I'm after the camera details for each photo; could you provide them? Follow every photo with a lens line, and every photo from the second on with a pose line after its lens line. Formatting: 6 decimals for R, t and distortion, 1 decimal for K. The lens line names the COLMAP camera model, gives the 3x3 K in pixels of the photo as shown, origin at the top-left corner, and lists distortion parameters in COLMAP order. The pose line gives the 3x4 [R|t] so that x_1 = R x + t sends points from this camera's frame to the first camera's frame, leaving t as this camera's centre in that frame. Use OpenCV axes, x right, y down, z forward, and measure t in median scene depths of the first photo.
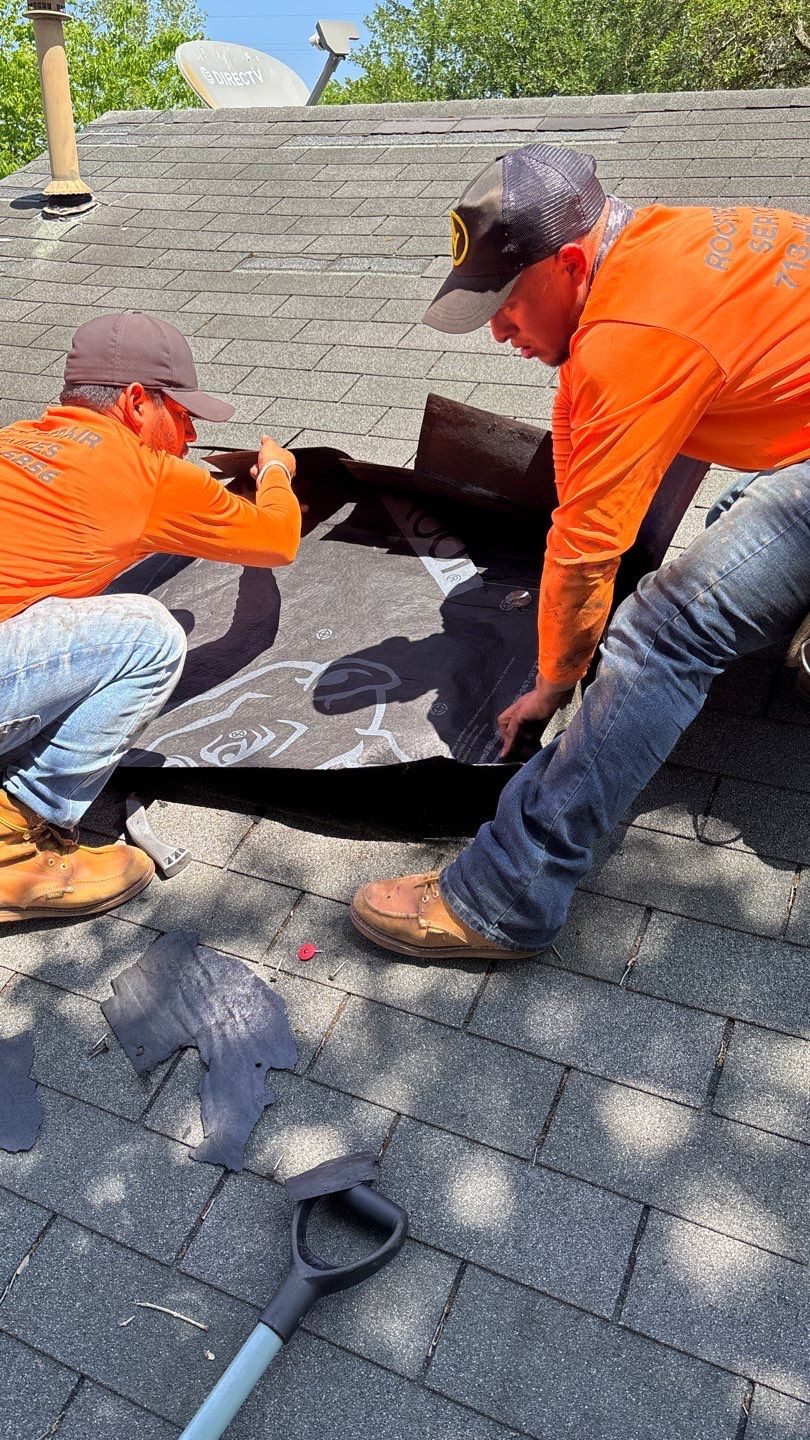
lens RADIAL K [[1081.8, 0, 401.6], [0, 1081.8, 732.9], [0, 0, 1]] dist [0.000376, 0.039085]
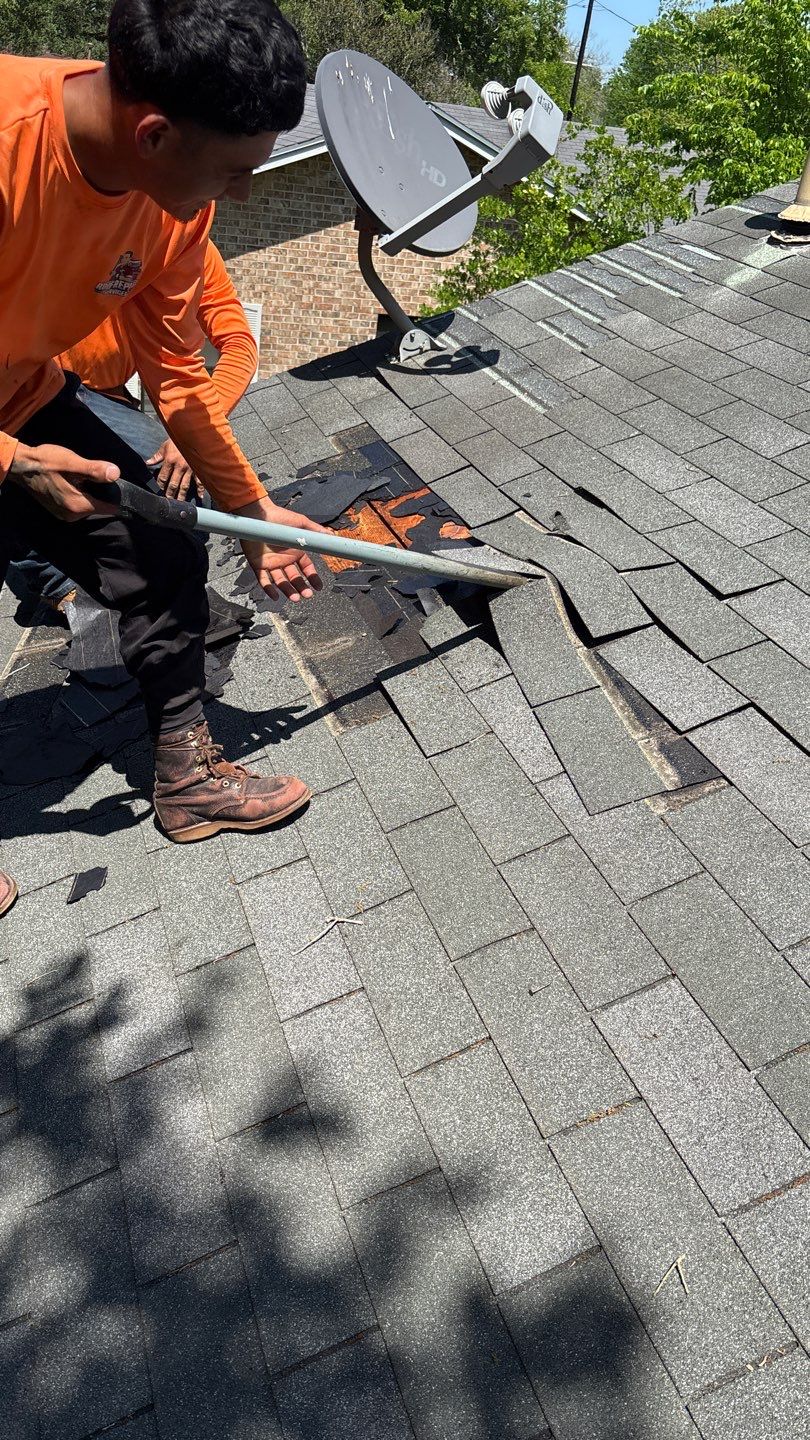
lens RADIAL K [[1089.8, 0, 409.6], [0, 1089.8, 714.3], [0, 0, 1]] dist [-0.007409, 0.035333]
pose [[0.711414, 0.424412, -0.560147, 0.153820], [-0.407538, 0.898491, 0.163175, -0.148329], [0.572541, 0.112196, 0.812163, 0.123957]]
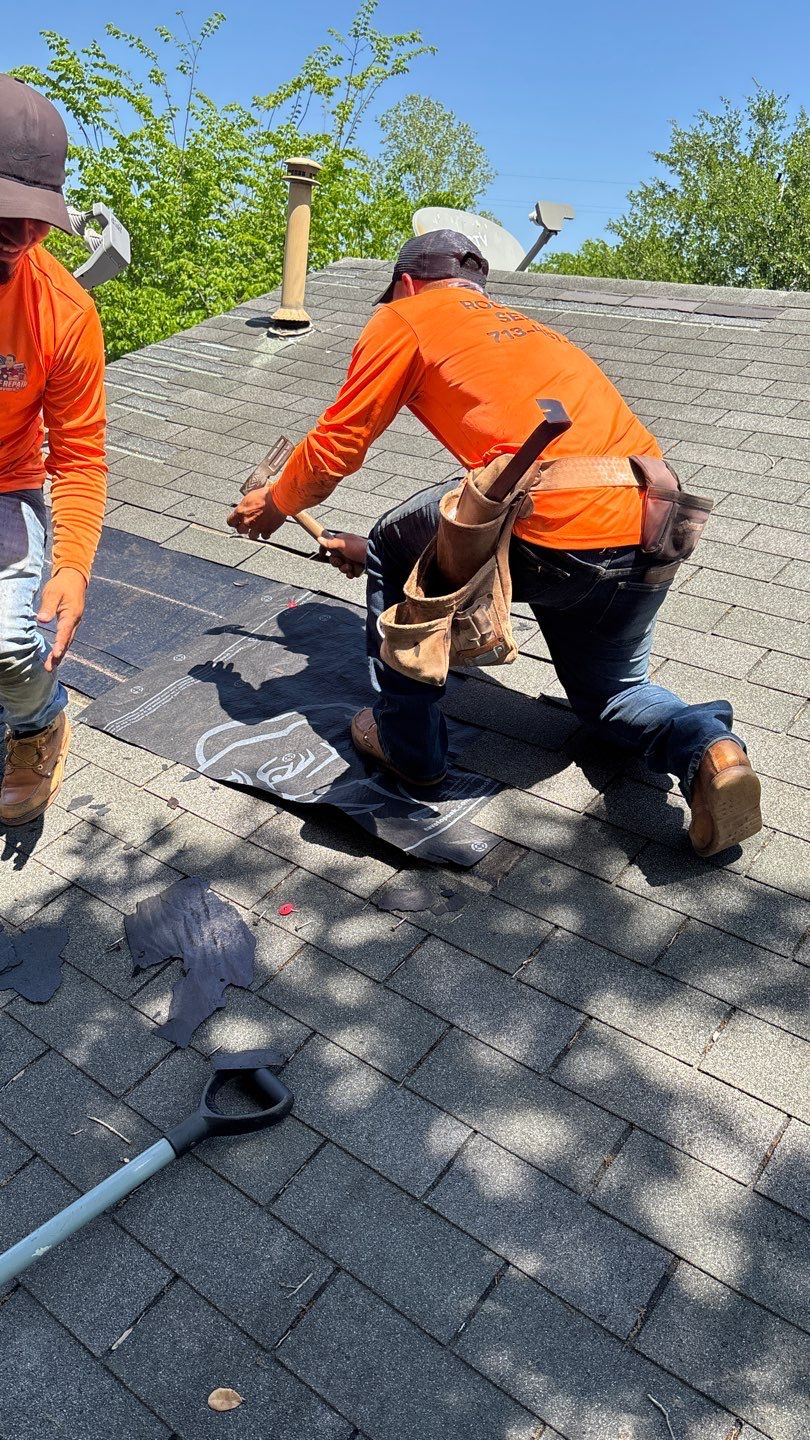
lens RADIAL K [[1081.6, 0, 399.6], [0, 1081.6, 726.2], [0, 0, 1]] dist [0.010570, 0.004116]
pose [[0.970848, 0.173068, -0.165833, 0.091497], [-0.190788, 0.976772, -0.097555, 0.039191], [0.145098, 0.126350, 0.981317, -0.106932]]
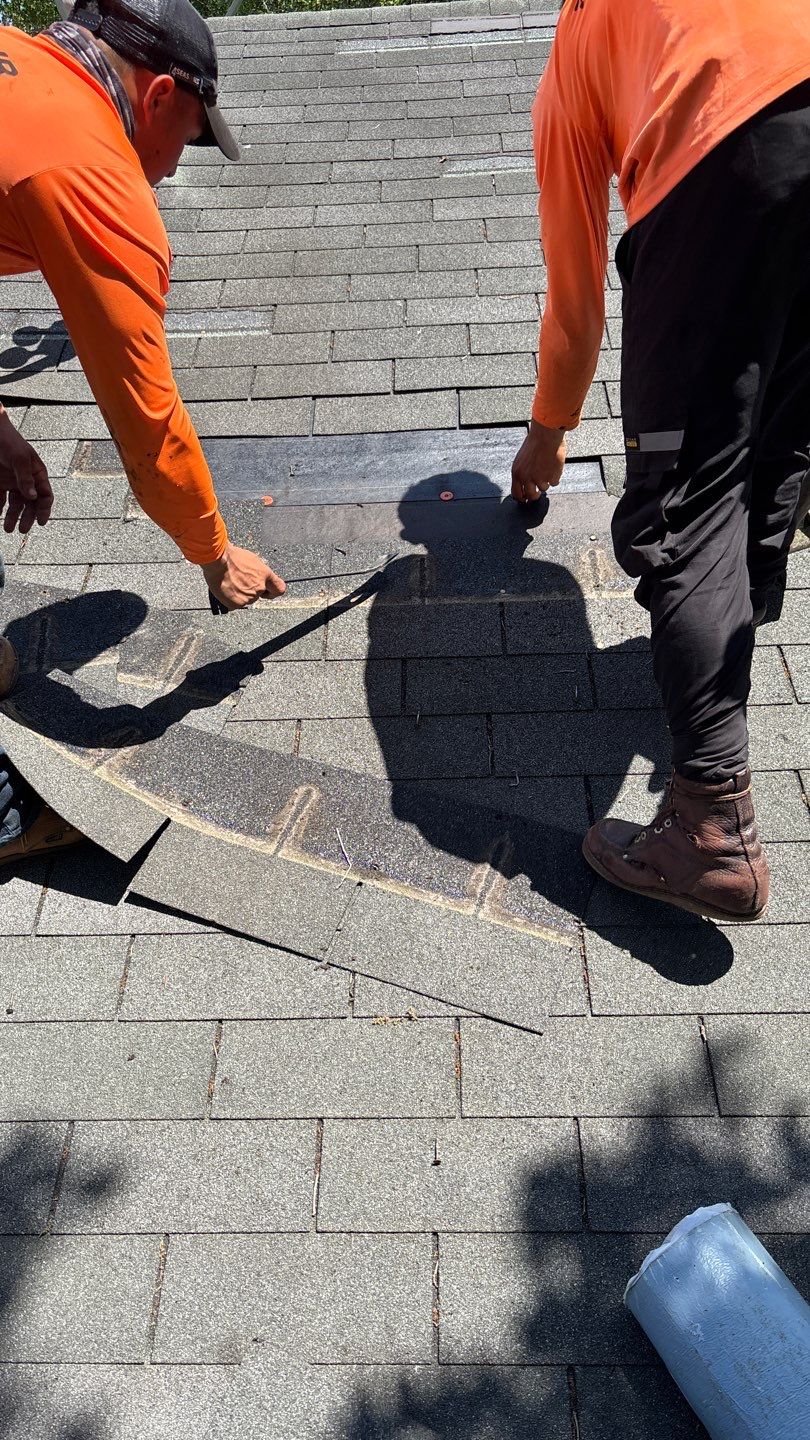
lens RADIAL K [[1079.5, 0, 398.3], [0, 1079.5, 729.3], [0, 0, 1]] dist [0.022889, -0.007513]
pose [[0.910429, -0.240660, 0.336455, -0.565194], [0.232507, 0.970422, 0.064972, -0.035680], [-0.342140, 0.019076, 0.939455, 0.142790]]
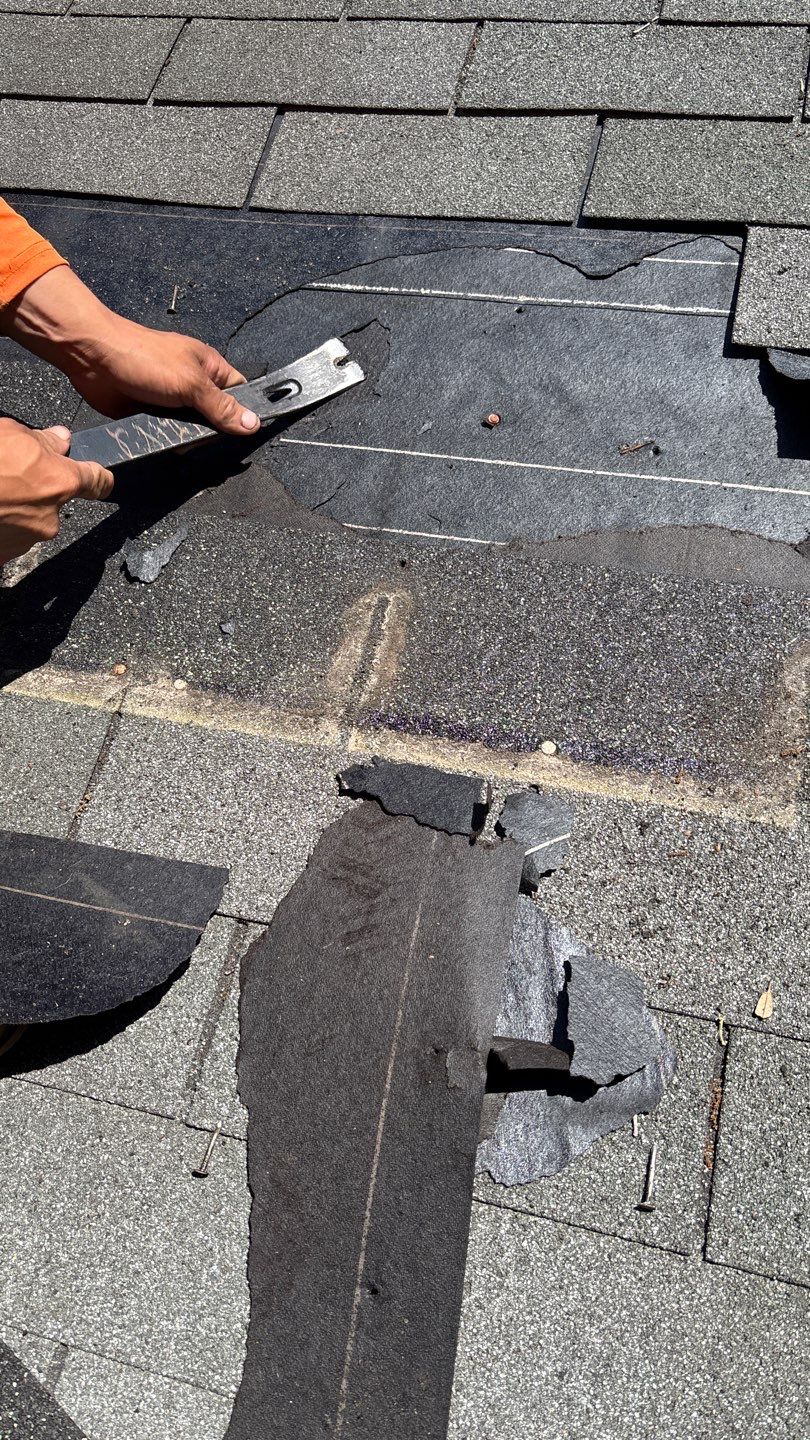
lens RADIAL K [[1059.8, 0, 397.7], [0, 1059.8, 737.2], [0, 0, 1]] dist [0.025885, -0.021792]
pose [[0.982616, -0.157916, 0.097614, -0.364729], [0.121095, 0.943730, 0.307750, -0.125111], [-0.140720, -0.290580, 0.946447, 0.446236]]
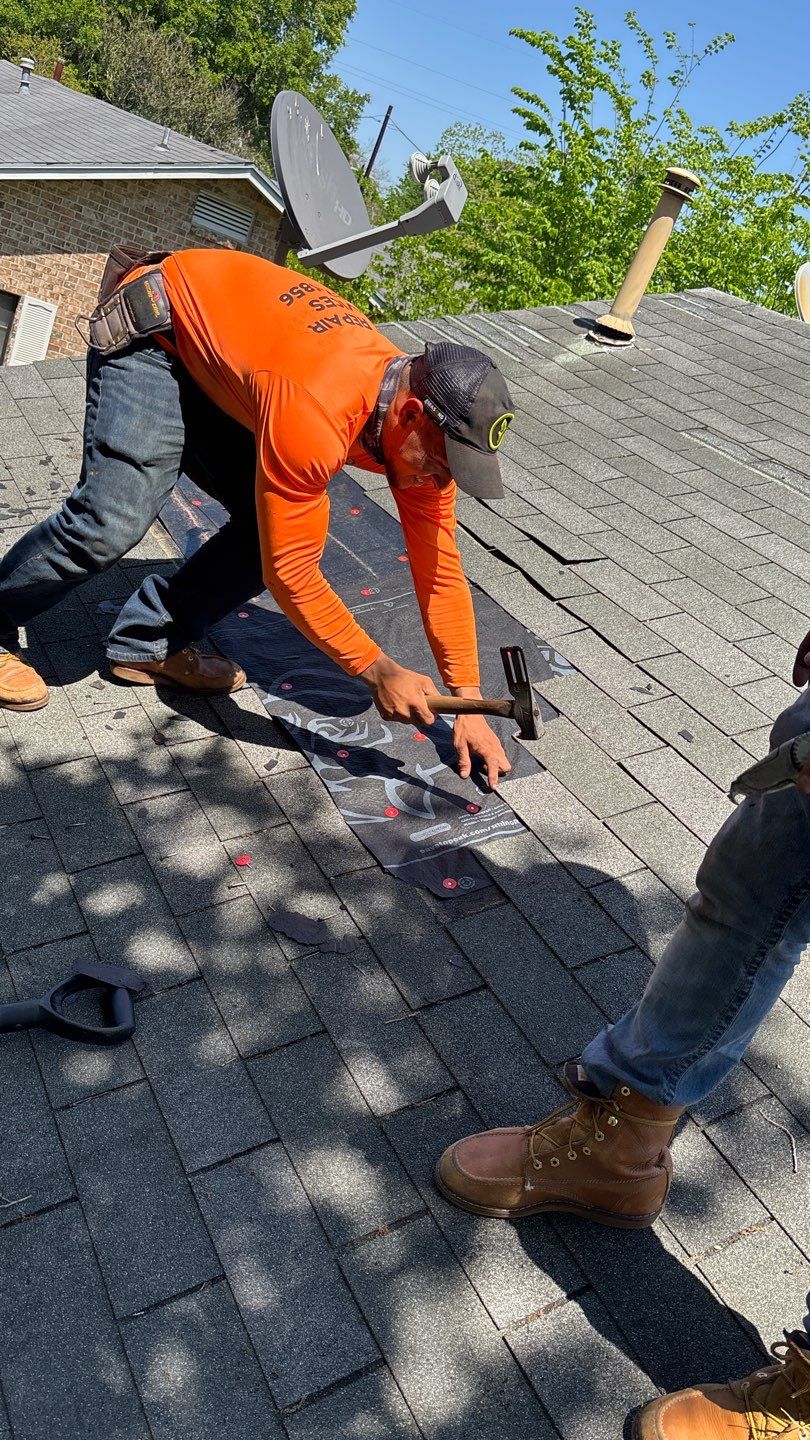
lens RADIAL K [[1081.8, 0, 401.6], [0, 1081.8, 732.9], [0, 0, 1]] dist [0.000376, 0.039085]
pose [[0.772532, 0.508608, -0.380147, 0.189375], [-0.552707, 0.833334, -0.008269, 0.000426], [0.312584, 0.216499, 0.924889, -0.052620]]
